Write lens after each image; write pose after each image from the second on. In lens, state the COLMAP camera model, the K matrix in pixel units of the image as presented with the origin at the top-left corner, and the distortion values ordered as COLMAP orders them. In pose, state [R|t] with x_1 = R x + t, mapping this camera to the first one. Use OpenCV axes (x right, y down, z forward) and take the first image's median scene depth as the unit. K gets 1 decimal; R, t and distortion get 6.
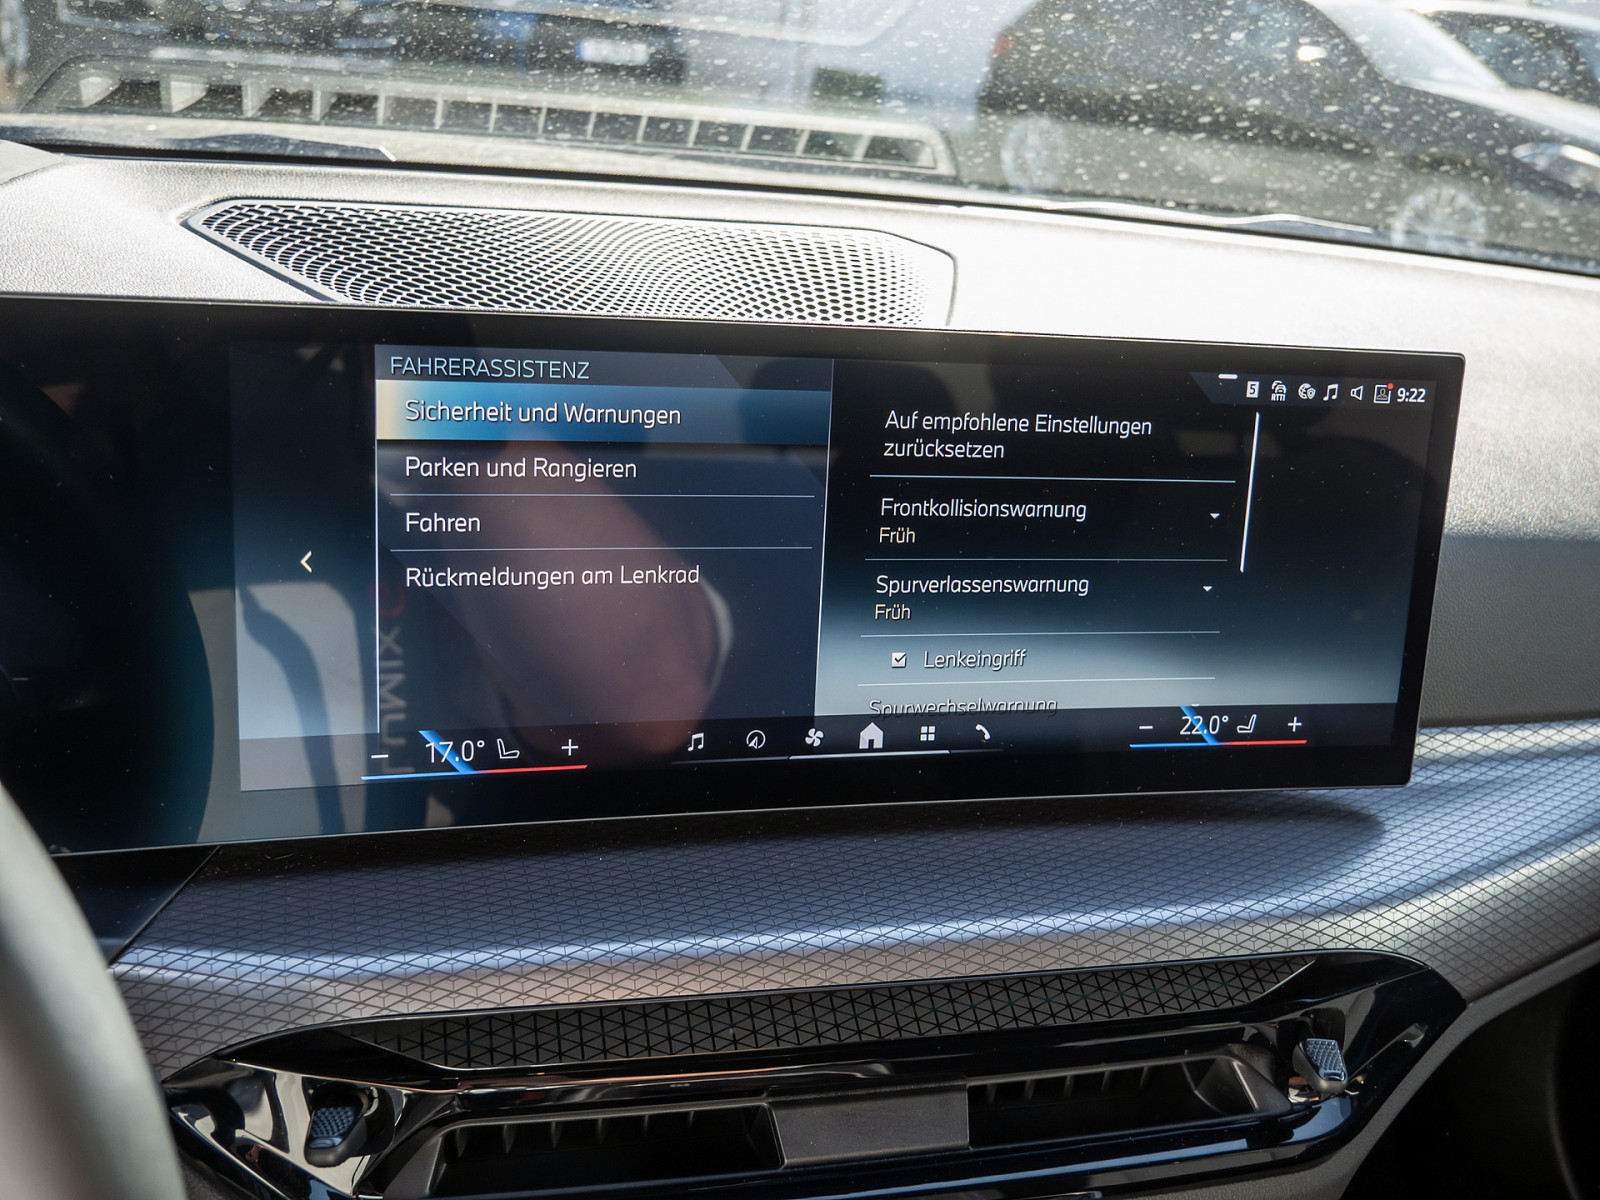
lens RADIAL K [[1572.4, 0, 800.0], [0, 1572.4, 600.0], [0, 0, 1]] dist [-0.005527, -0.011853]
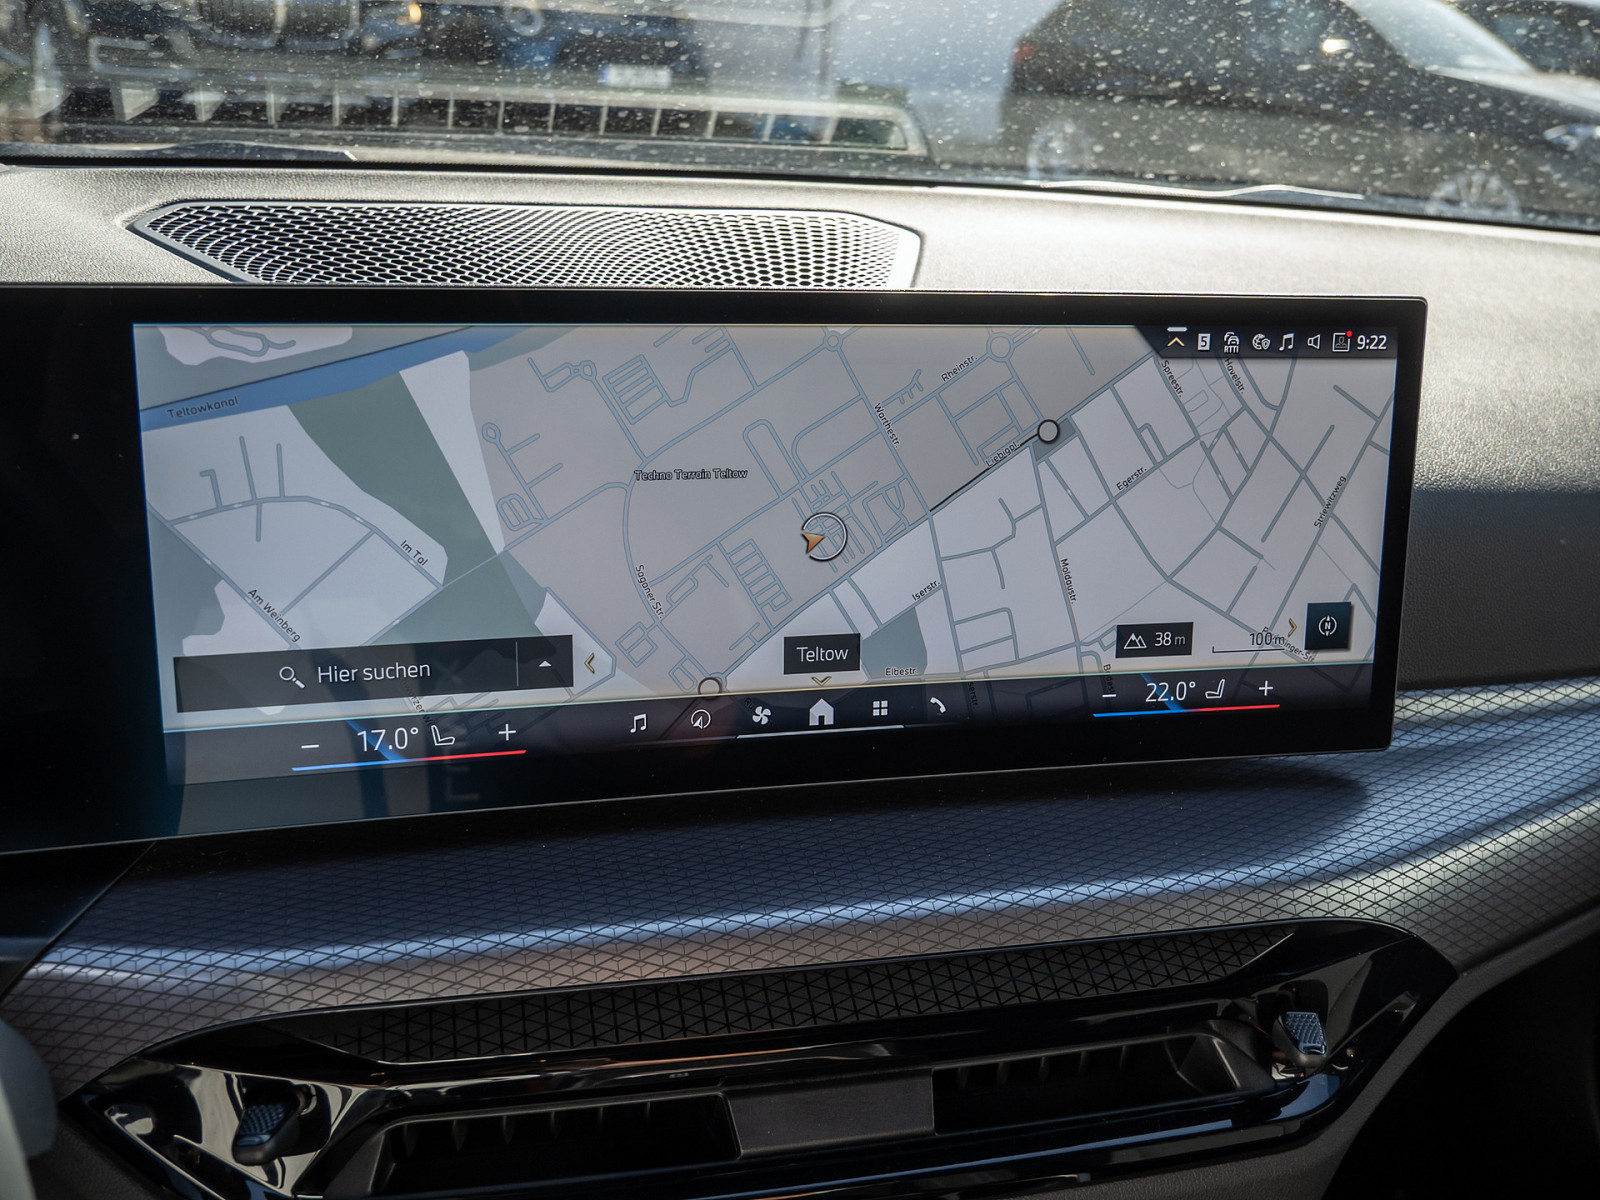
lens RADIAL K [[1572.4, 0, 800.0], [0, 1572.4, 600.0], [0, 0, 1]] dist [-0.005527, -0.011853]
pose [[0.998954, -0.035899, -0.028324, 0.054495], [0.035601, 0.999306, -0.010965, 0.023824], [0.028698, 0.009945, 0.999539, 0.023448]]
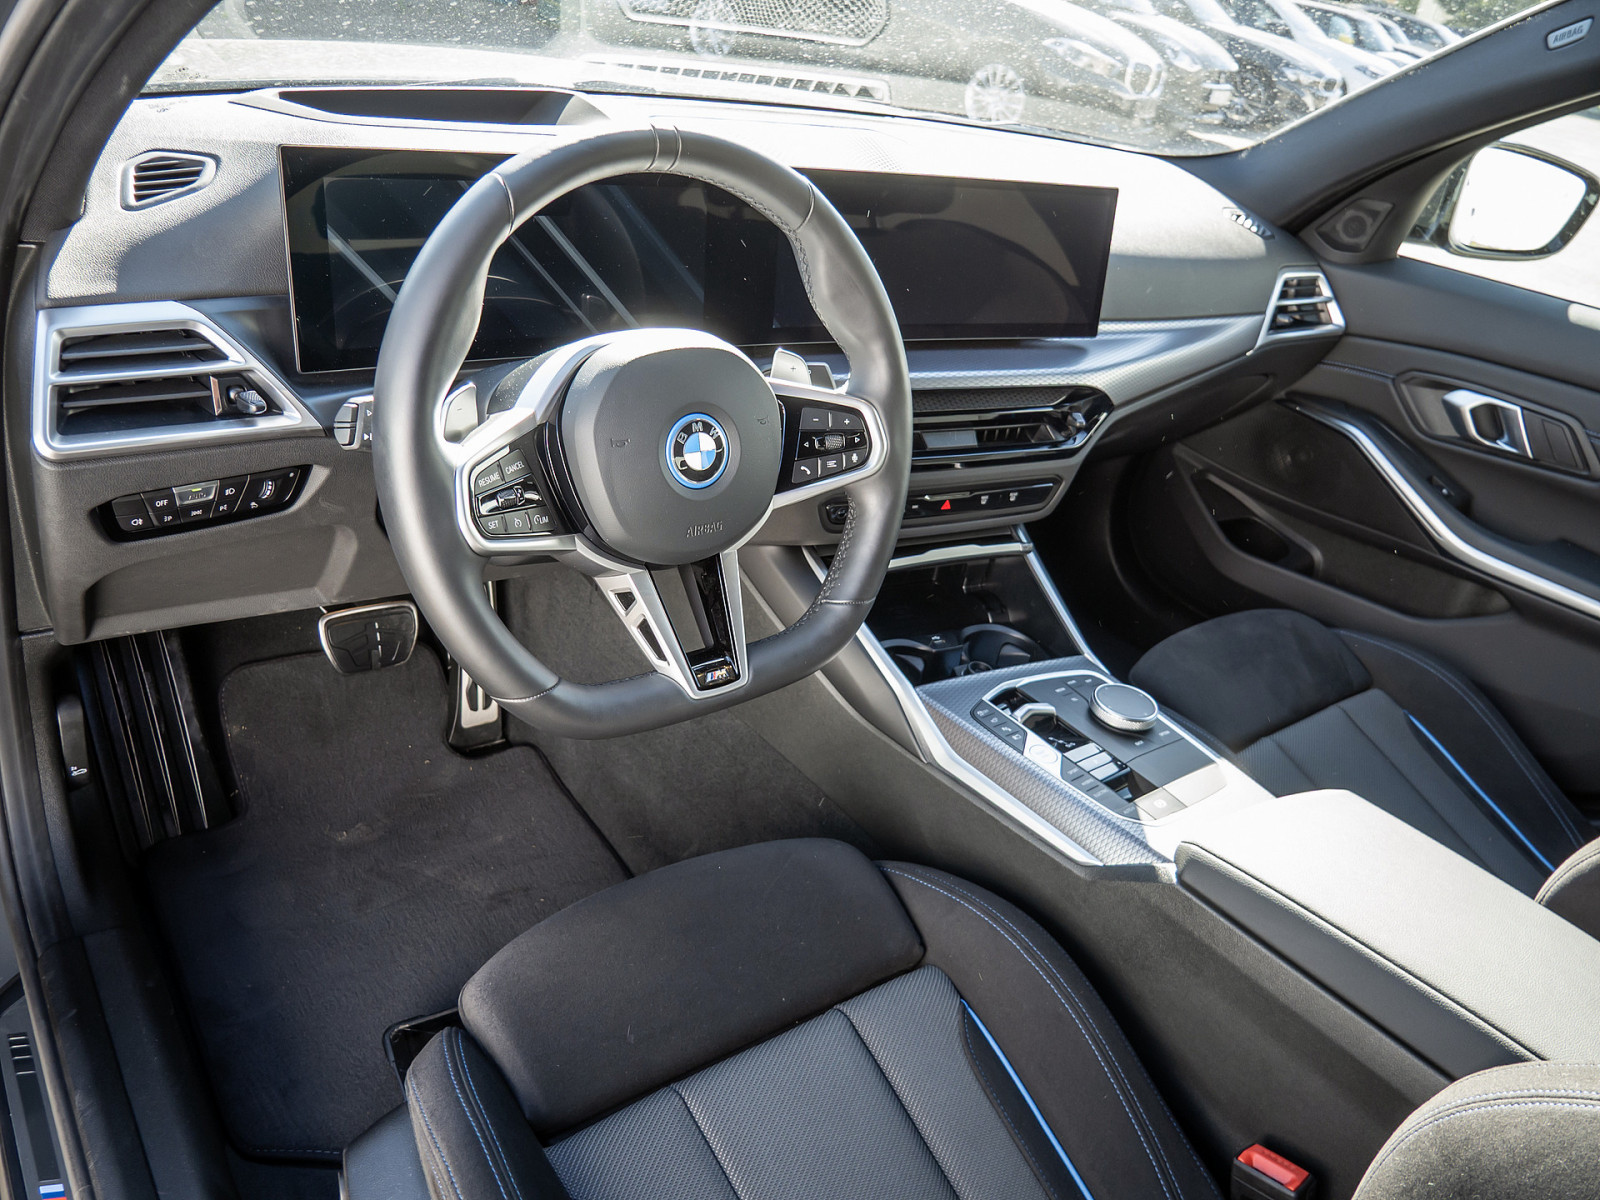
lens RADIAL K [[1153.6, 0, 770.2], [0, 1153.6, 597.5], [0, 0, 1]] dist [-0.094397, 0.045795]
pose [[0.978136, -0.070637, 0.195601, -0.650795], [0.031408, 0.979935, 0.196825, 0.152089], [-0.205580, -0.186378, 0.960729, -0.999309]]
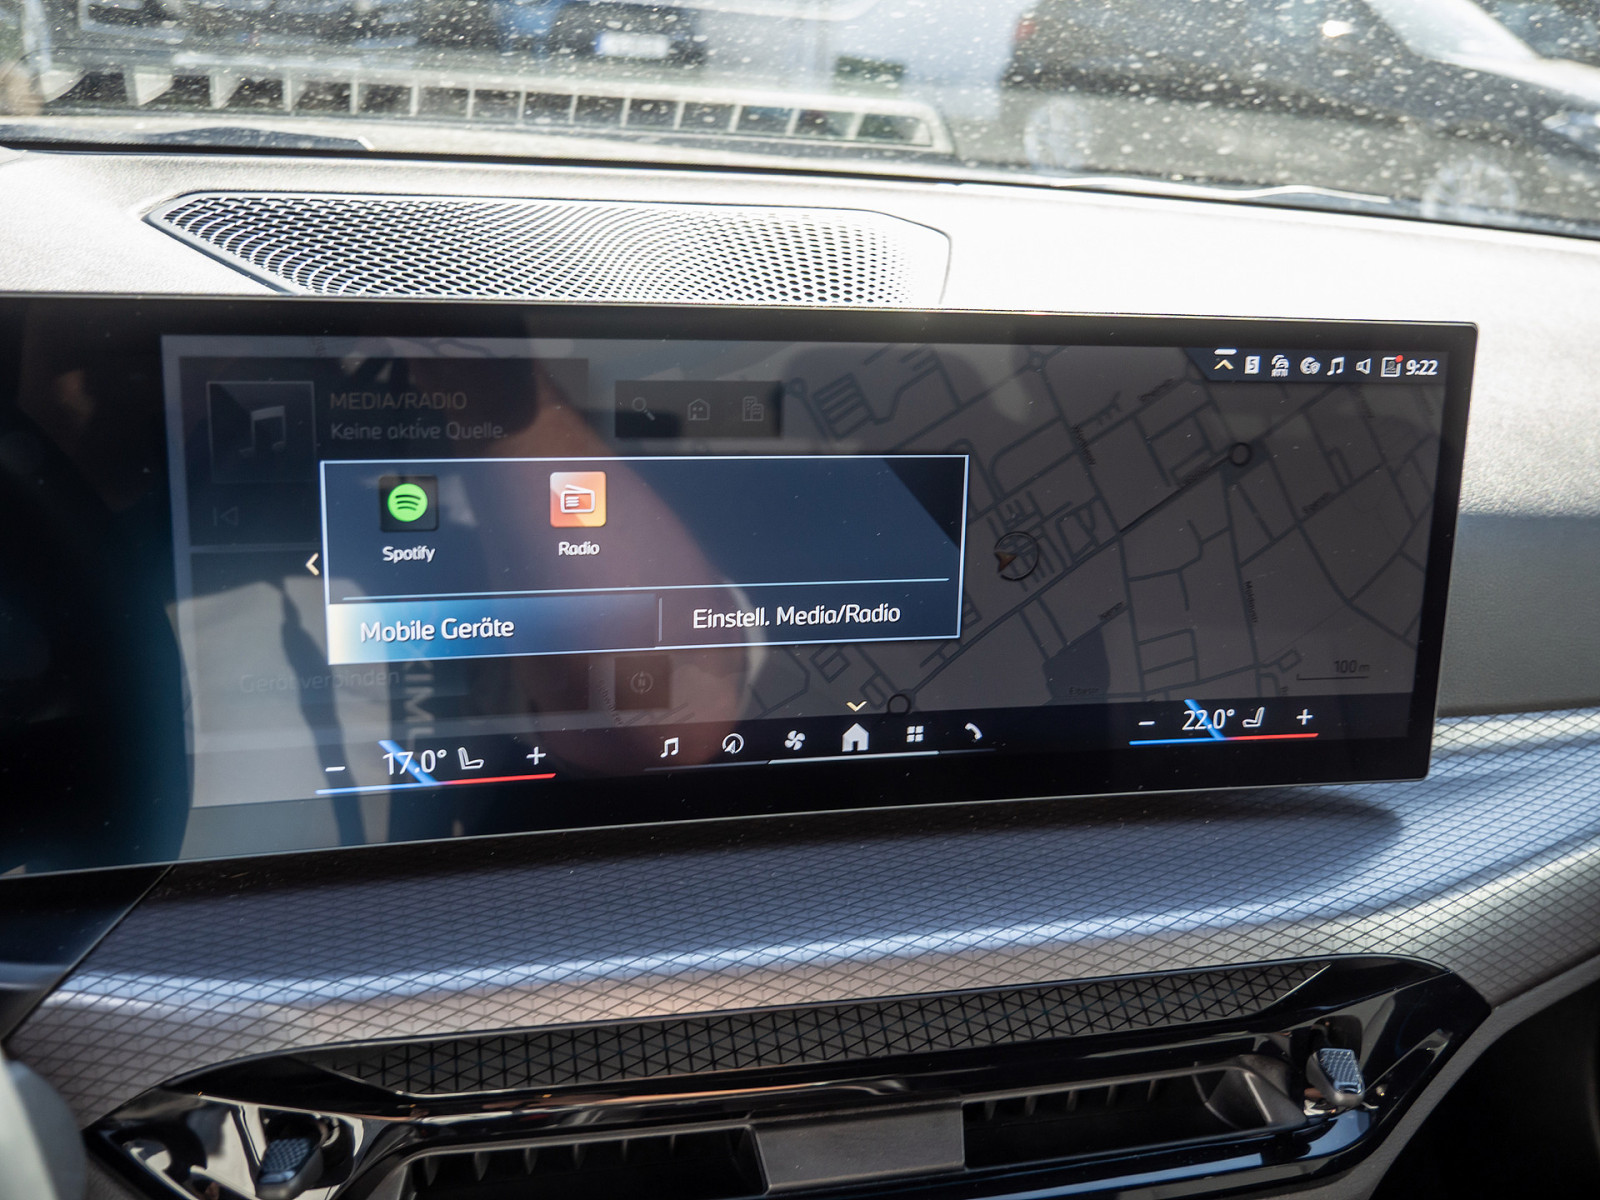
lens RADIAL K [[1575.5, 0, 800.0], [0, 1575.5, 600.0], [0, 0, 1]] dist [-0.008616, -0.004571]
pose [[0.999613, -0.018587, -0.020700, 0.029081], [0.018698, 0.999812, 0.005208, -0.002195], [0.020599, -0.005593, 0.999772, 0.040033]]
